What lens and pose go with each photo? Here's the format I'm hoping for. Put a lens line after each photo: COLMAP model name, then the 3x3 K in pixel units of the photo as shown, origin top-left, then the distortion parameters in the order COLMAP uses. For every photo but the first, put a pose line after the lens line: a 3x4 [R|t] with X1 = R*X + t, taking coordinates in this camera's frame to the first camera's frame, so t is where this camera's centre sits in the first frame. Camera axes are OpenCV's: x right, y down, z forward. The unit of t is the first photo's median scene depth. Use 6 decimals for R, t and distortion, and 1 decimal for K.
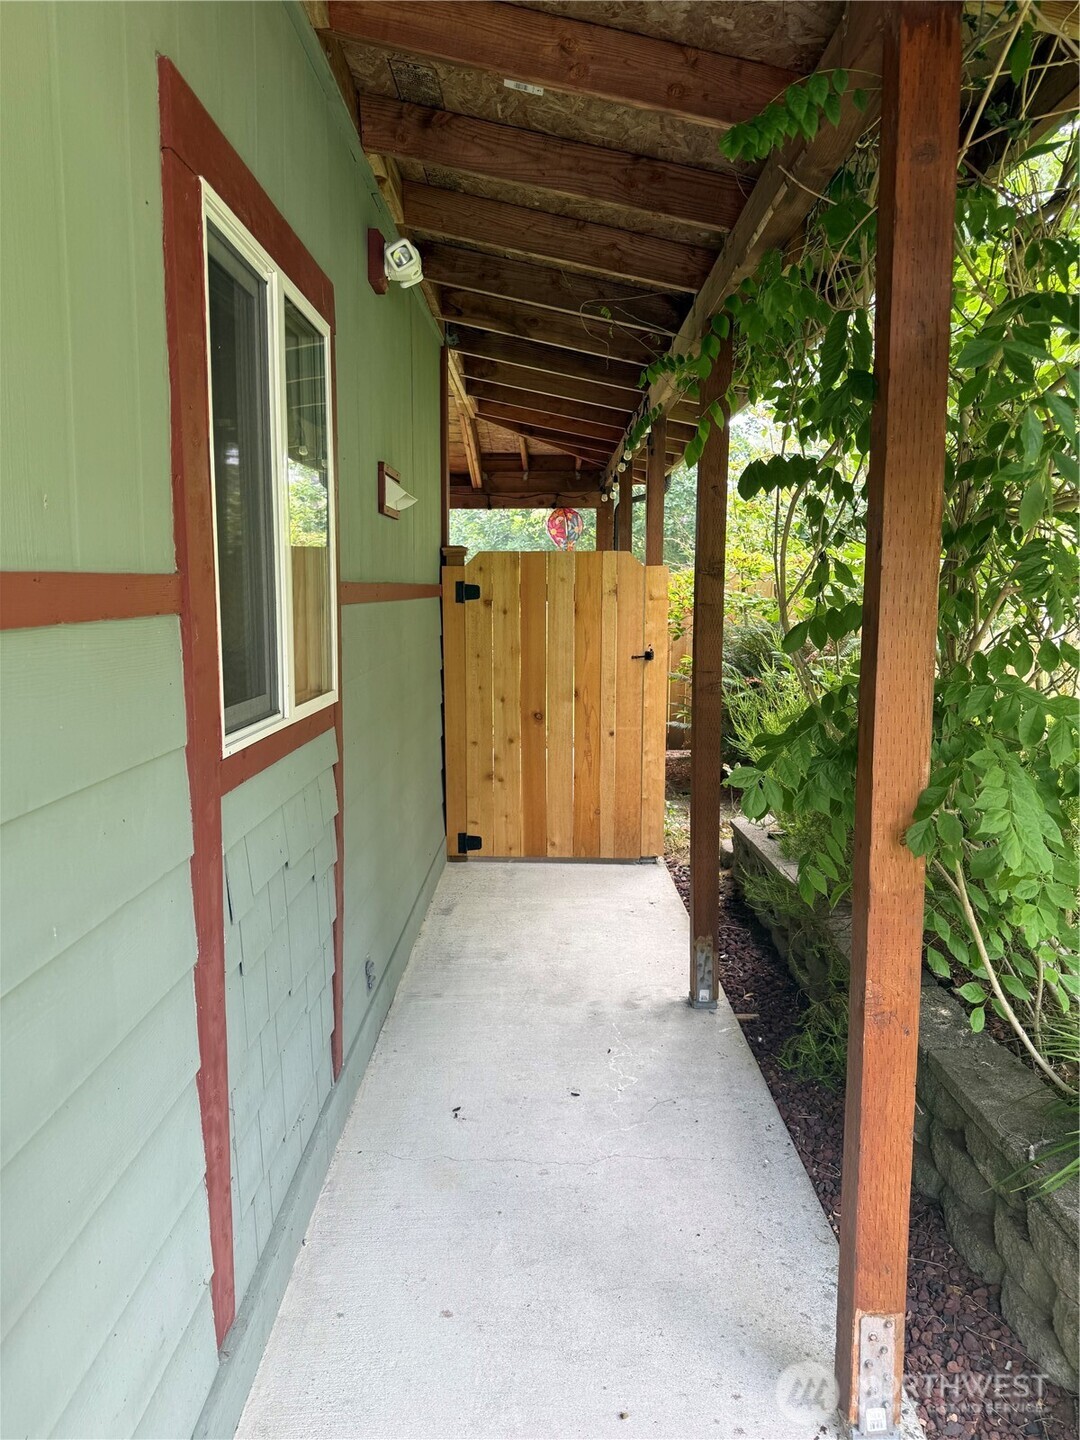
lens RADIAL K [[1027.4, 0, 548.1], [0, 1027.4, 726.5], [0, 0, 1]] dist [-0.011911, 0.000070]
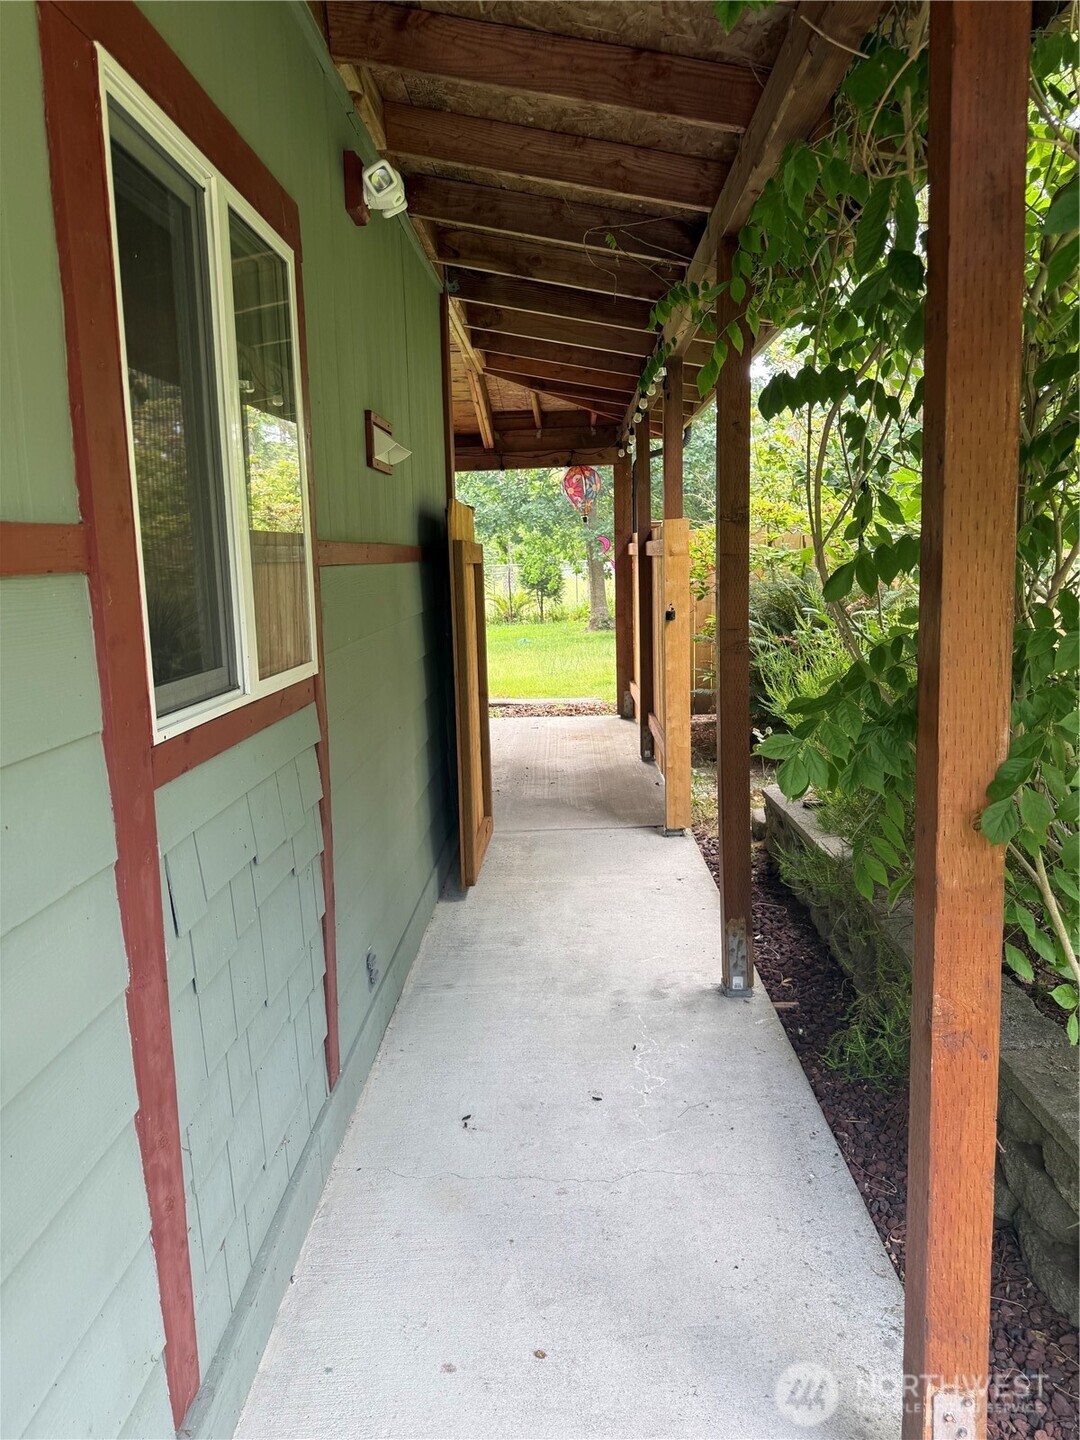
lens RADIAL K [[1027.4, 0, 530.6], [0, 1027.4, 712.6], [0, 0, 1]] dist [-0.011911, 0.000070]
pose [[0.998653, -0.027003, -0.044299, 0.022238], [0.027820, 0.999452, 0.017921, -0.001166], [0.043791, -0.019129, 0.998858, 0.124348]]
